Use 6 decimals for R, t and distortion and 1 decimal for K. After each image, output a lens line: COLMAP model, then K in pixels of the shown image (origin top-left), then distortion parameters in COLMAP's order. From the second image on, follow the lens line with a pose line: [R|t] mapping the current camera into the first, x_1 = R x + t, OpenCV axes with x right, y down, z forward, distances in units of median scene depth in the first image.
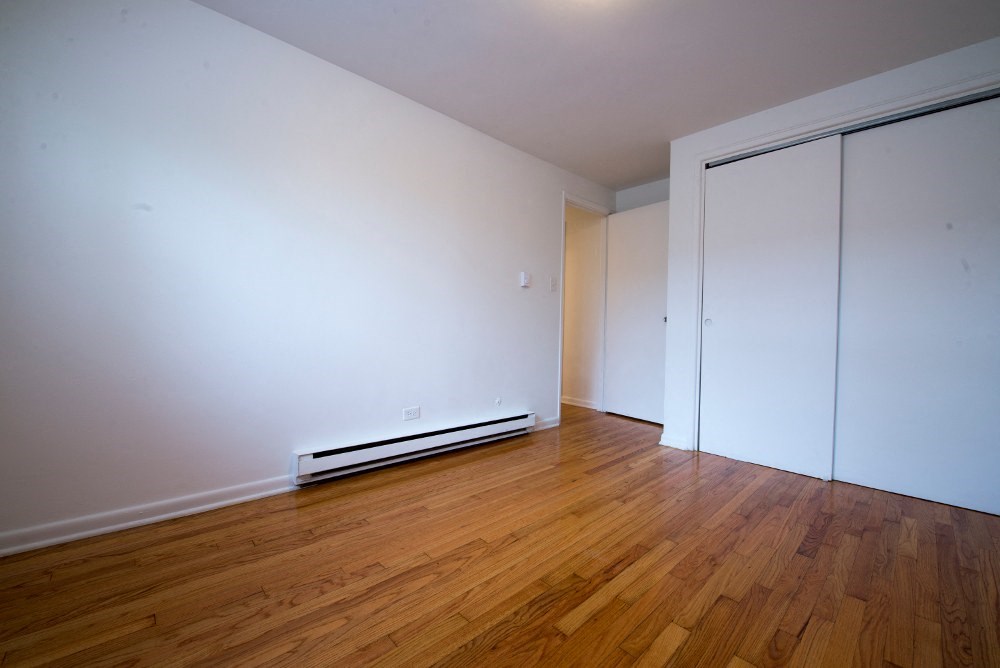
lens RADIAL K [[399.6, 0, 496.5], [0, 399.6, 333.5], [0, 0, 1]] dist [-0.019084, -0.000408]
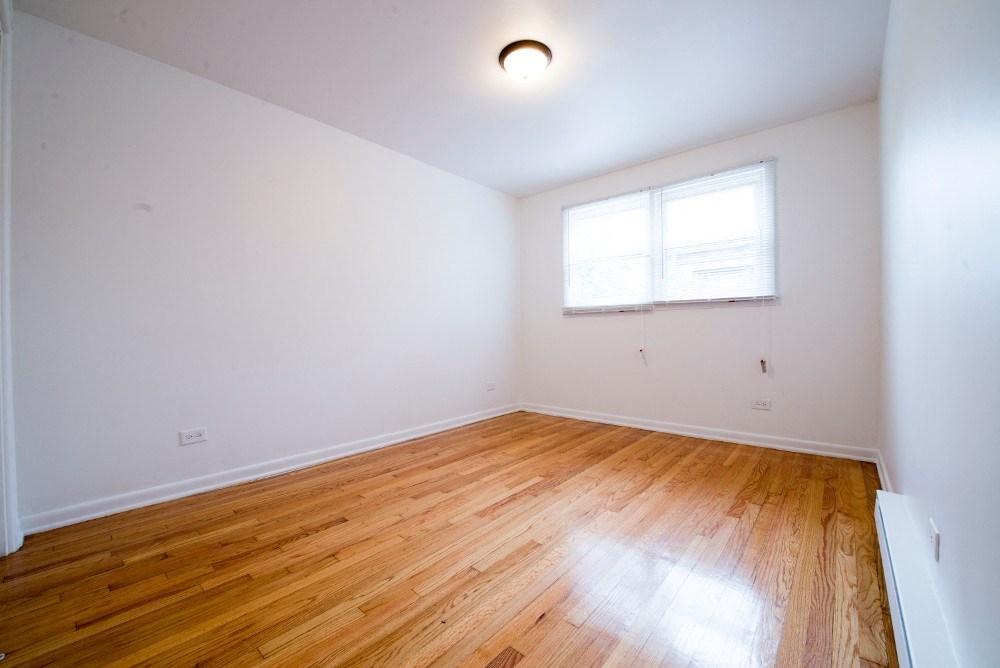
lens RADIAL K [[399.6, 0, 496.5], [0, 399.6, 333.5], [0, 0, 1]] dist [-0.019084, -0.000408]
pose [[-0.993772, -0.004527, -0.111344, 0.500587], [-0.006672, 0.999799, 0.018895, -0.024985], [0.111236, 0.019520, -0.993602, 2.398816]]
